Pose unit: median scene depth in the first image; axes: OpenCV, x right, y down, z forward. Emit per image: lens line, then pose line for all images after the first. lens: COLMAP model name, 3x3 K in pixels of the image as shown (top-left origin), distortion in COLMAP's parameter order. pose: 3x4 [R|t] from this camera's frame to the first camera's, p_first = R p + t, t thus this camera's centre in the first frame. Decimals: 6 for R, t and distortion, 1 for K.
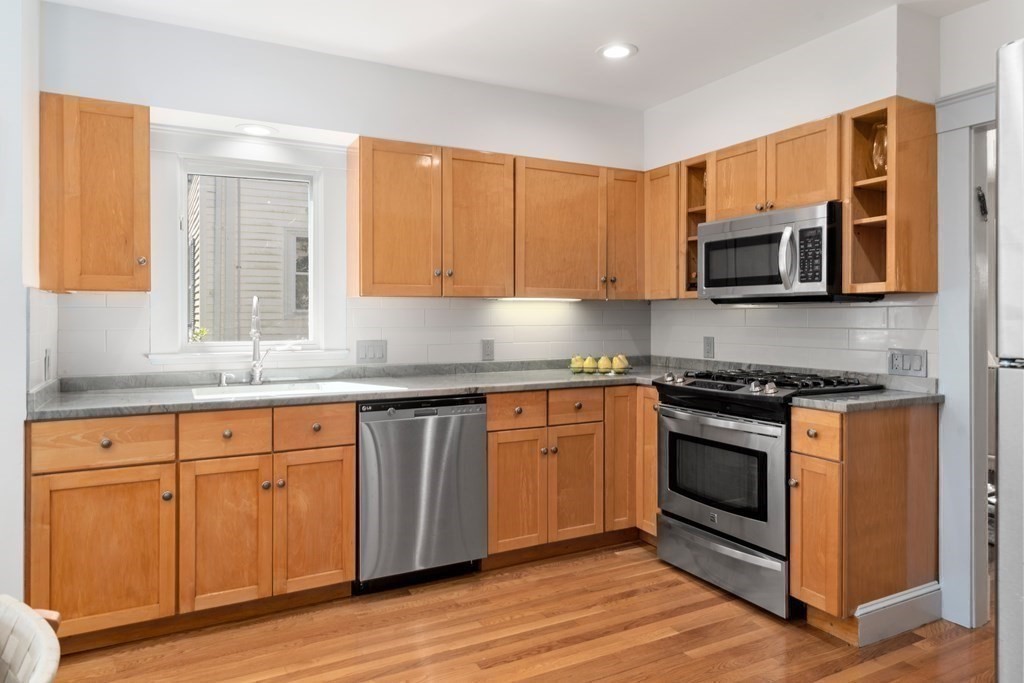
lens RADIAL K [[654.7, 0, 515.8], [0, 654.7, 317.8], [0, 0, 1]] dist [-0.003152, 0.002466]
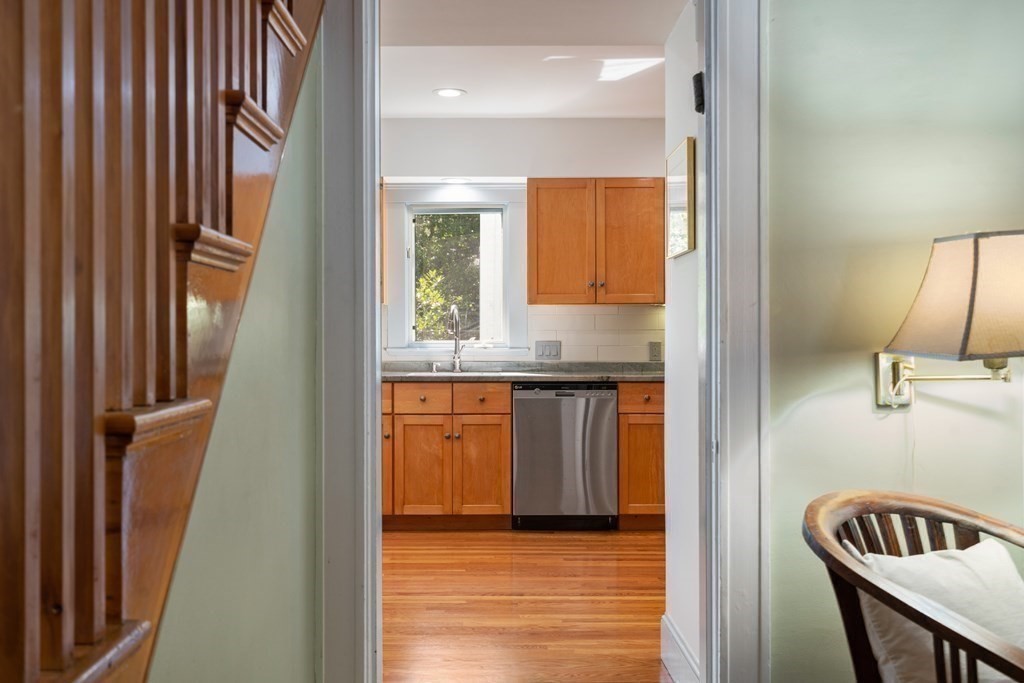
lens RADIAL K [[1036.0, 0, 511.2], [0, 1036.0, 341.2], [0, 0, 1]] dist [-0.002196, 0.000000]
pose [[0.882540, -0.001731, -0.470235, 0.757403], [0.000553, 0.999996, -0.002643, 0.048879], [0.470238, 0.002072, 0.882537, -0.881443]]
